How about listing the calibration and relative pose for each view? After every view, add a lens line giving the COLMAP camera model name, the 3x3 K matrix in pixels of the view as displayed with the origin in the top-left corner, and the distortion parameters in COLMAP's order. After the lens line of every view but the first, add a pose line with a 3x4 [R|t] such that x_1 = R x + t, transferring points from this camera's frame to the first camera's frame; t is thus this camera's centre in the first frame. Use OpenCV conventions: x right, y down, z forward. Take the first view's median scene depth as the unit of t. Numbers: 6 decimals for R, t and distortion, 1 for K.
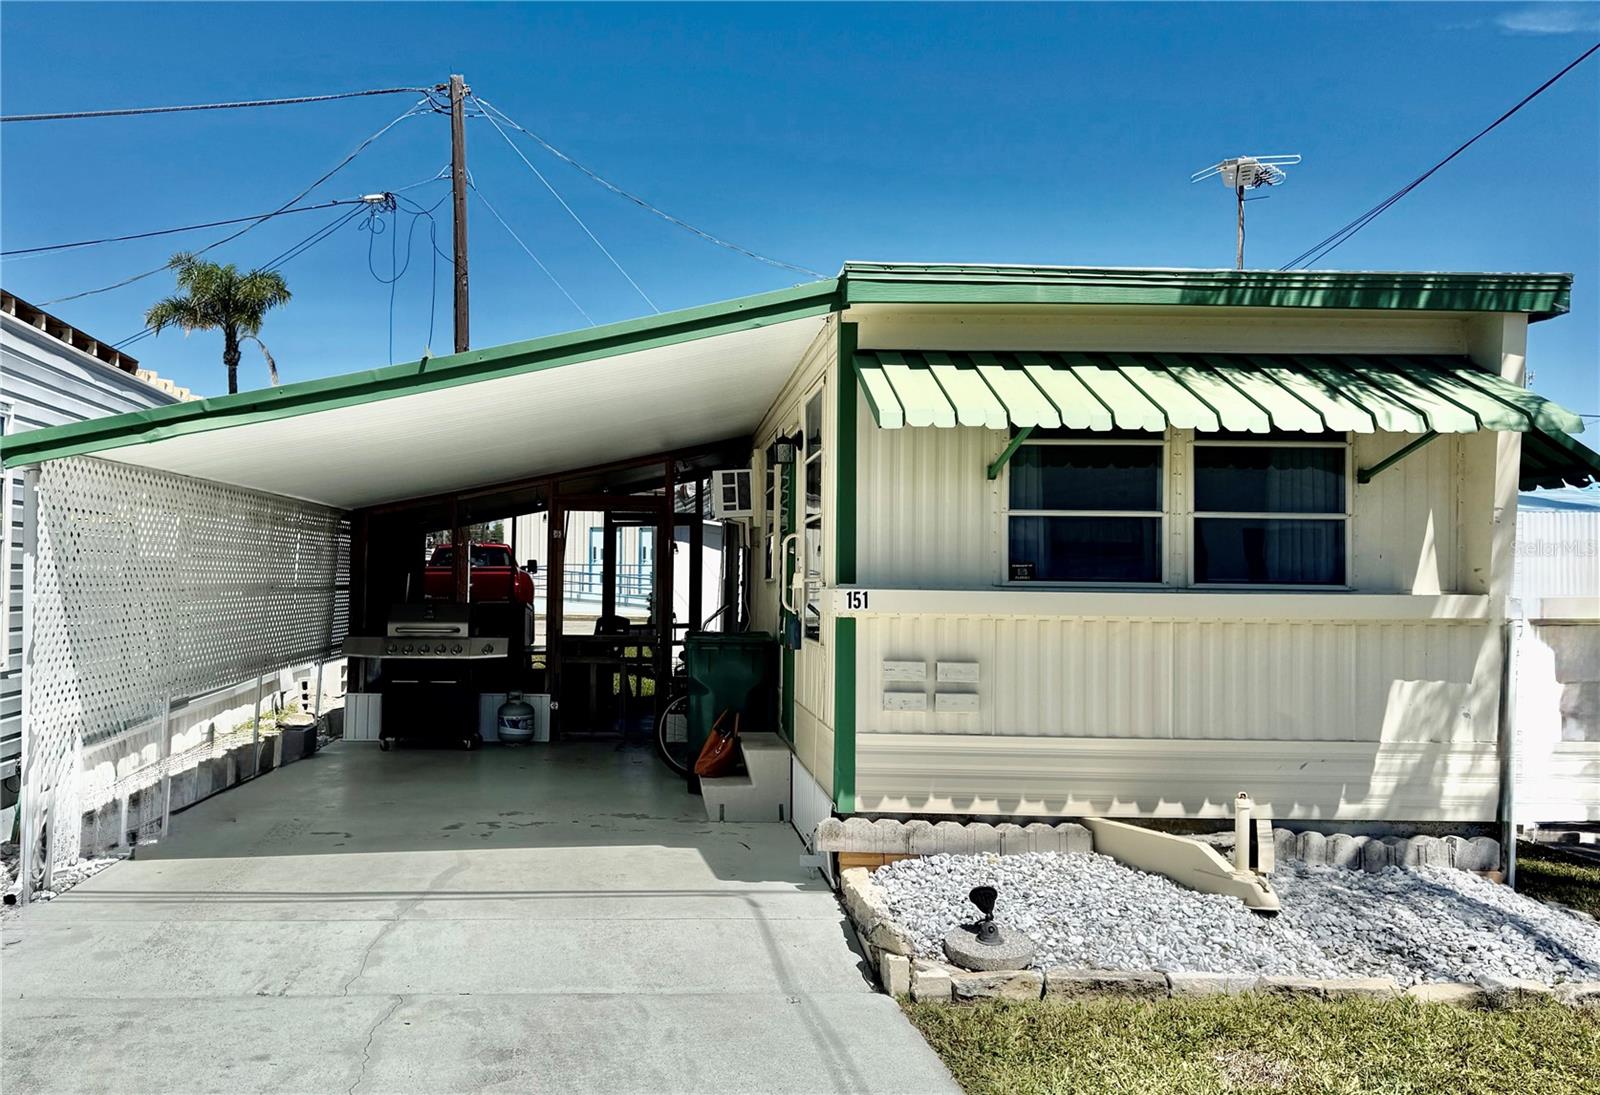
lens RADIAL K [[1270.7, 0, 673.6], [0, 1270.7, 539.7], [0, 0, 1]] dist [0.049478, -0.054470]
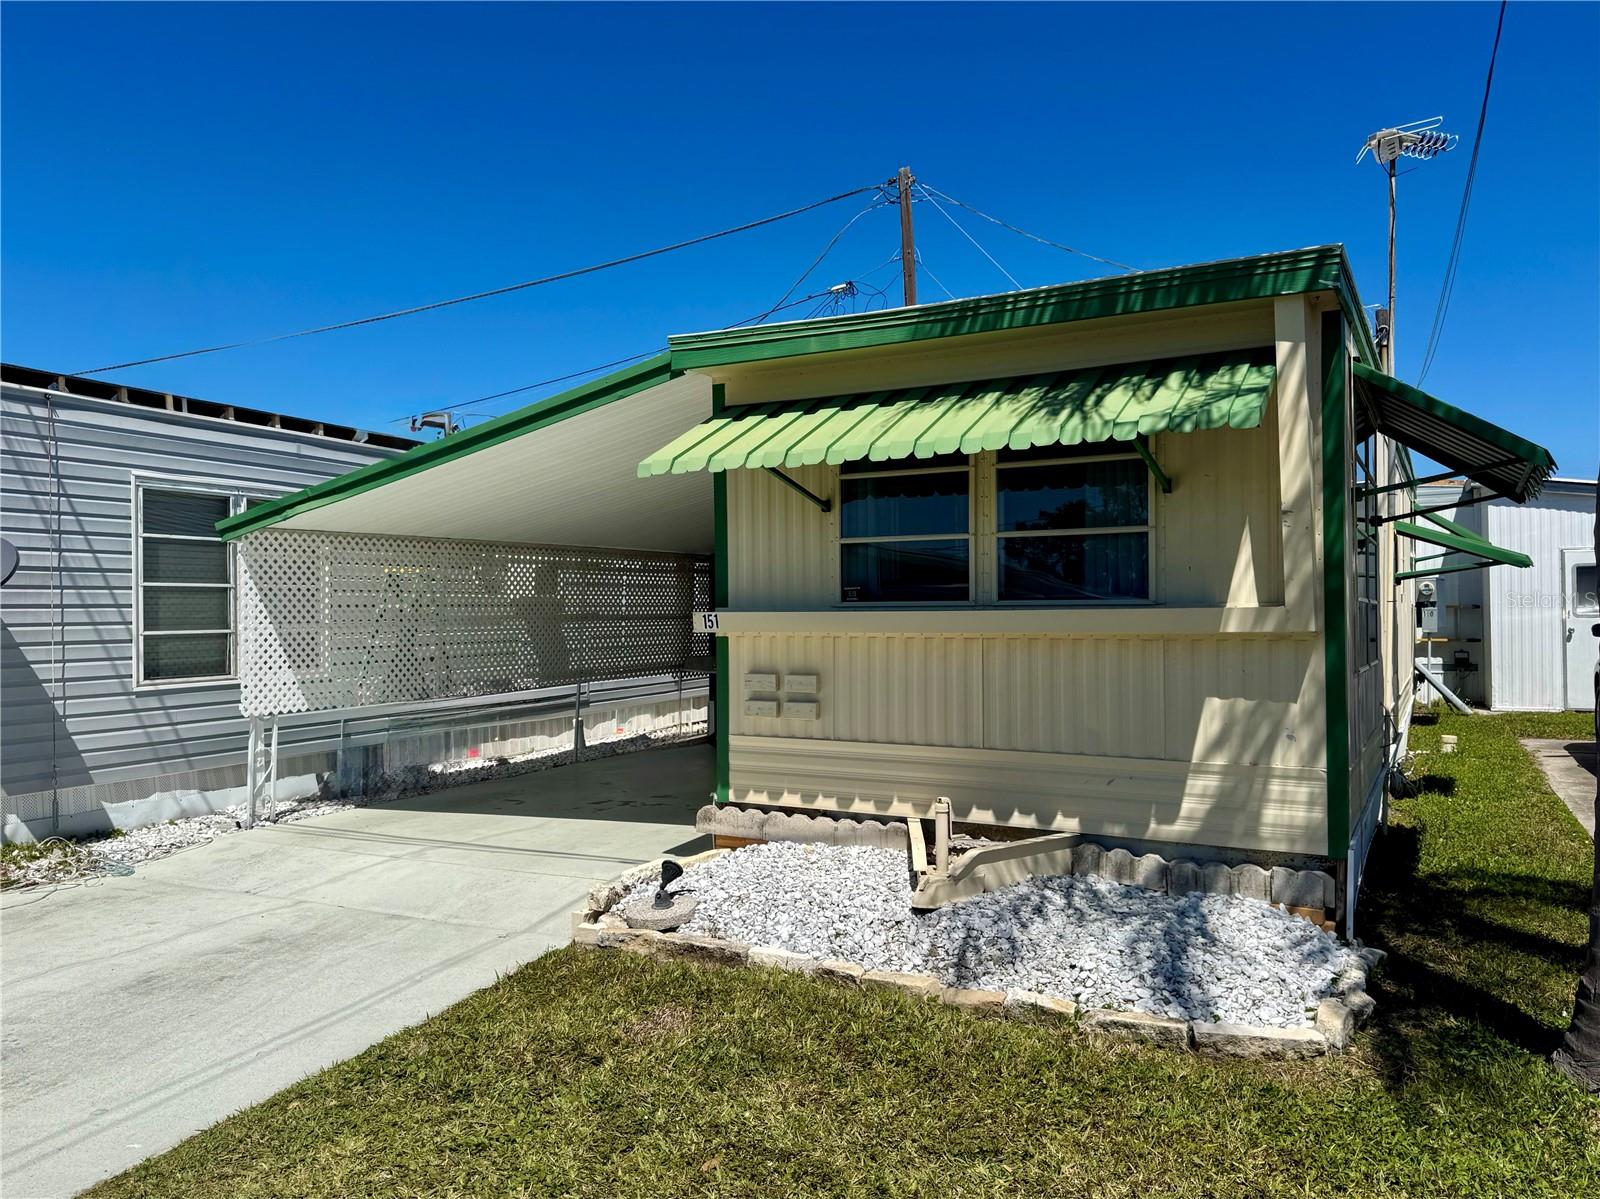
lens RADIAL K [[1149.9, 0, 805.9], [0, 1149.9, 593.9], [0, 0, 1]] dist [0.049308, -0.025682]
pose [[0.878559, -0.023353, -0.477063, 0.713776], [0.032544, 0.999410, 0.011011, 0.013024], [0.476525, -0.025199, 0.878800, 0.103847]]
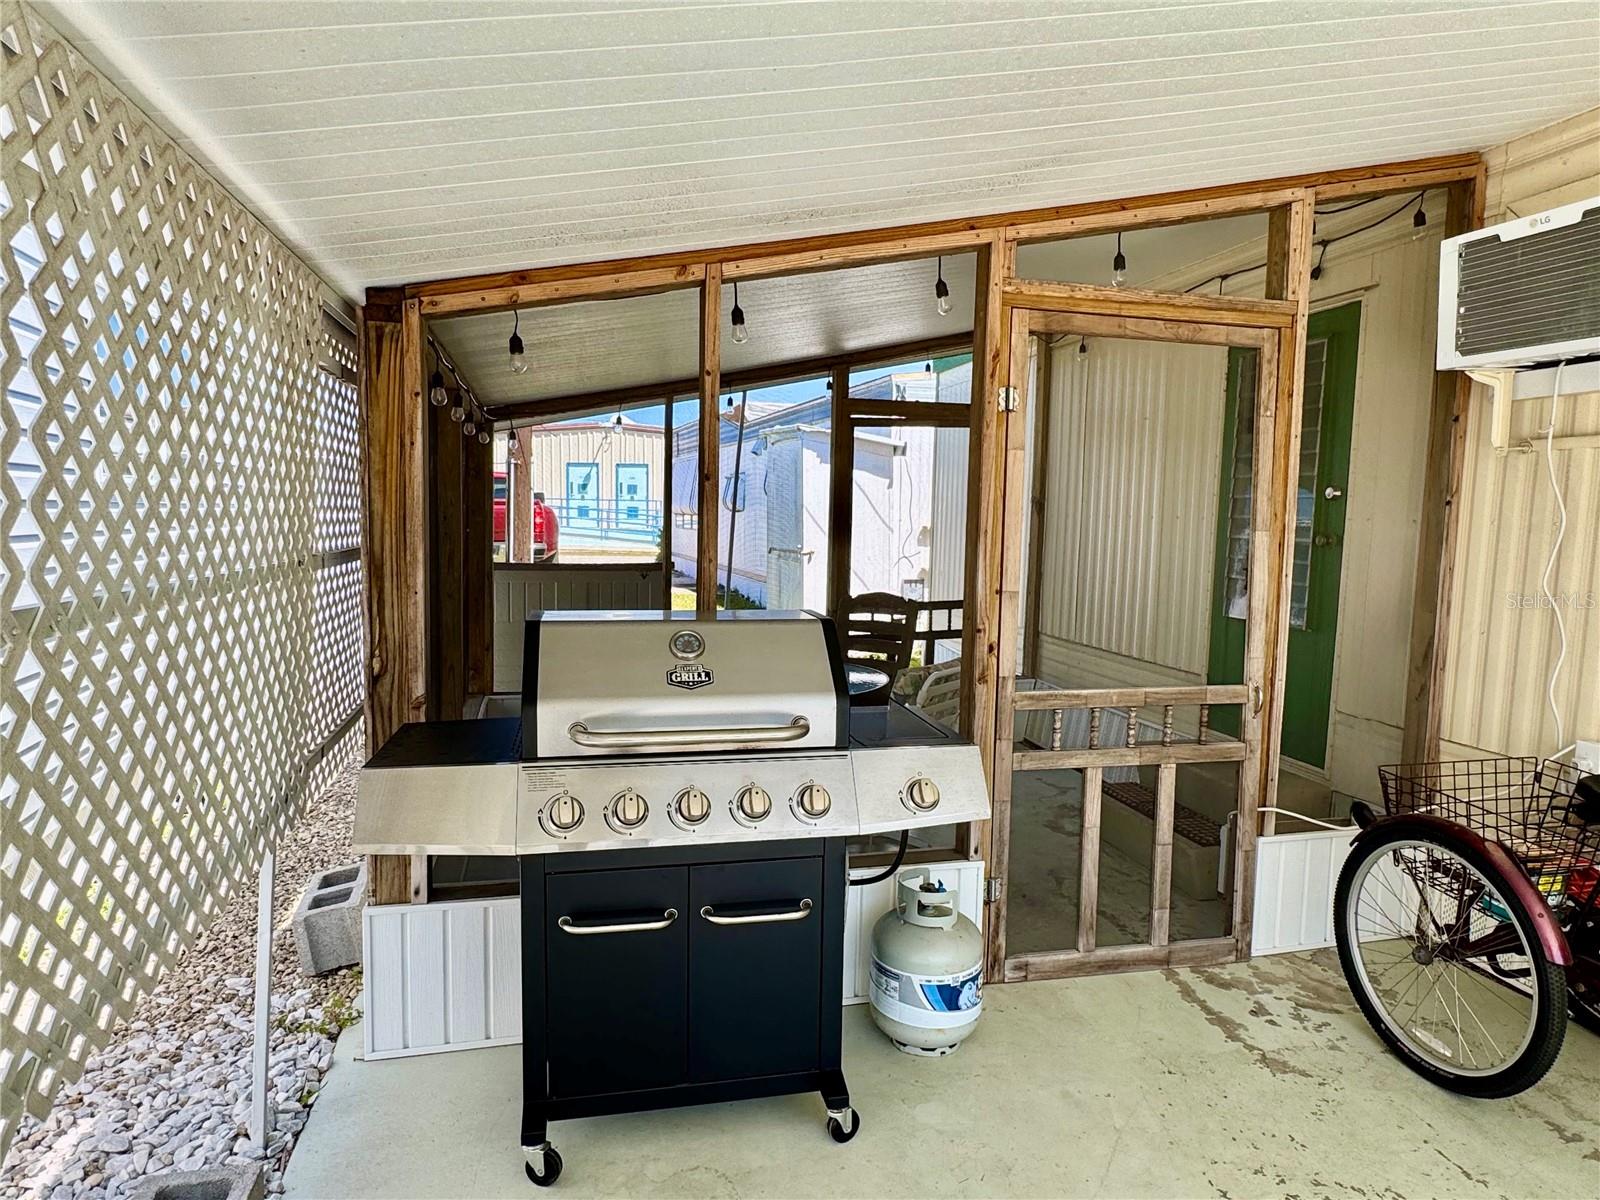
lens RADIAL K [[969.9, 0, 795.2], [0, 969.9, 601.7], [0, 0, 1]] dist [-0.033947, 0.004426]
pose [[0.978281, -0.007910, 0.207131, -0.394925], [-0.017401, 0.992610, 0.120091, 0.038451], [-0.206550, -0.121087, 0.970915, 1.482068]]
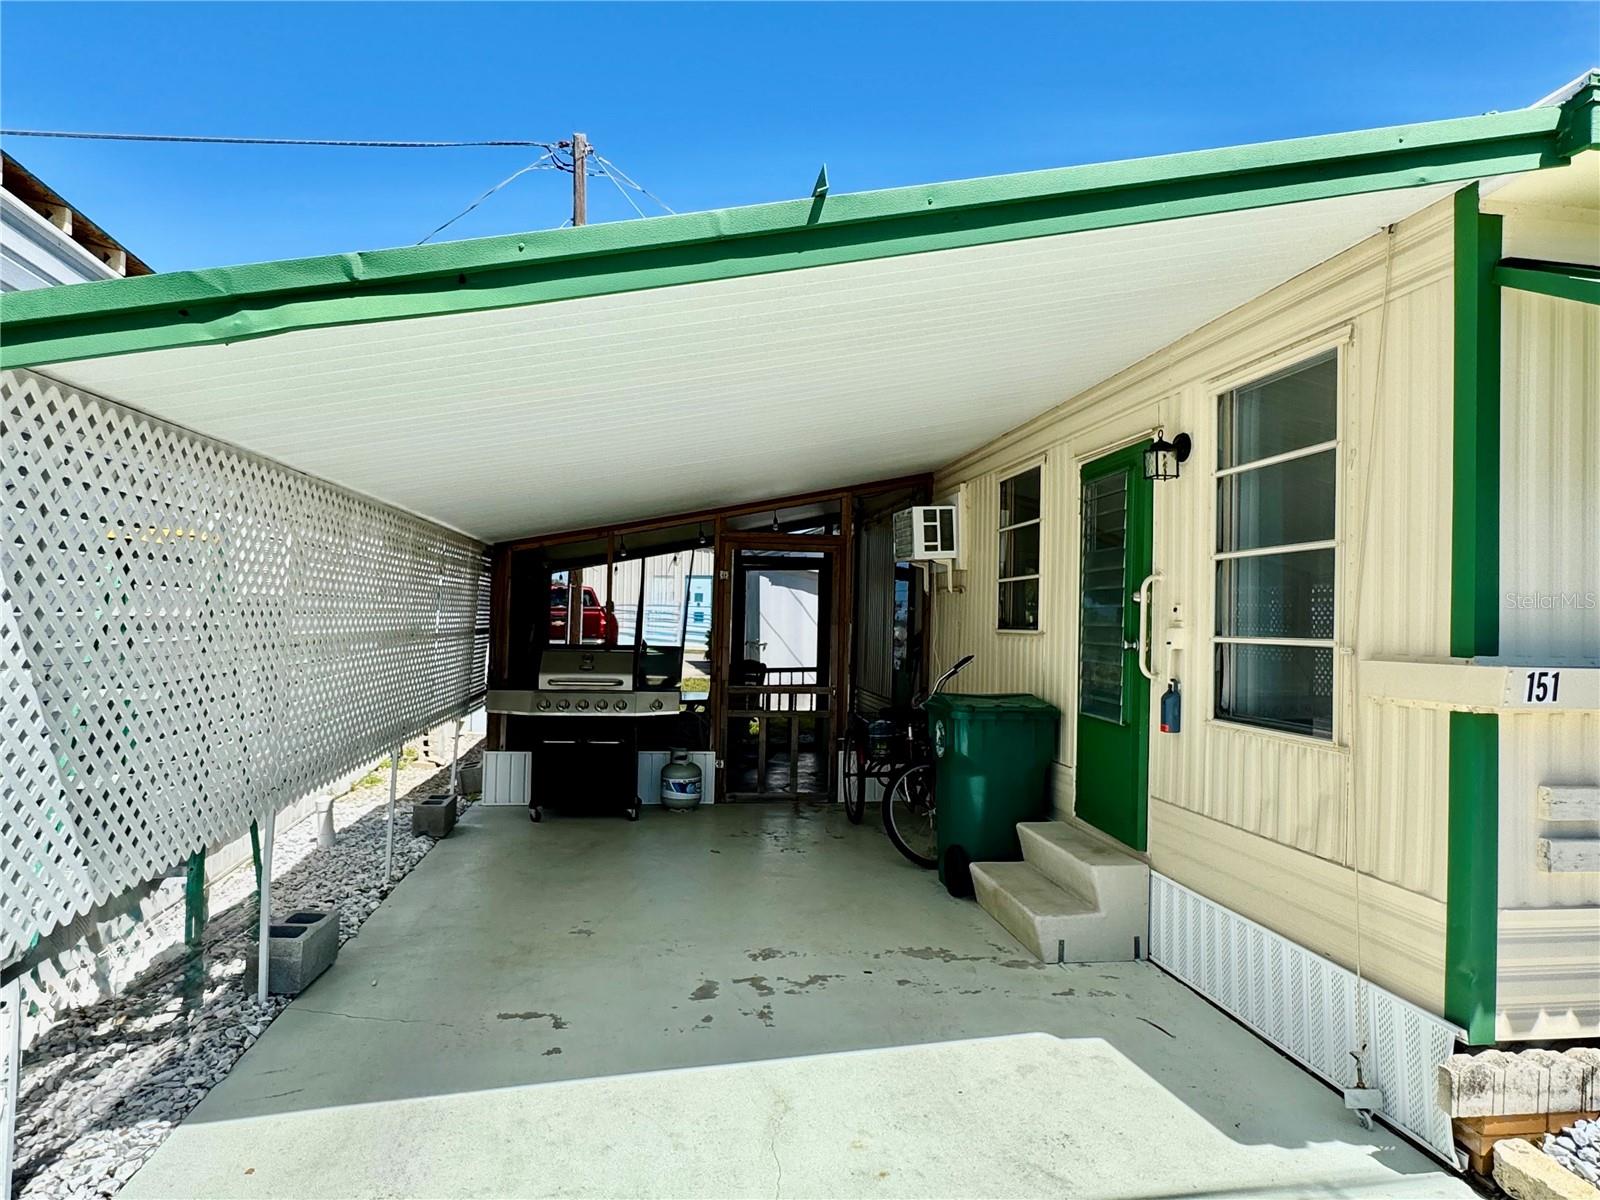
lens RADIAL K [[969.9, 0, 801.4], [0, 969.9, 595.4], [0, 0, 1]] dist [-0.033947, 0.004426]
pose [[0.993027, 0.012072, 0.117268, -0.230954], [-0.013111, 0.999881, 0.008093, 0.007335], [-0.117156, -0.009575, 0.993067, 0.601137]]
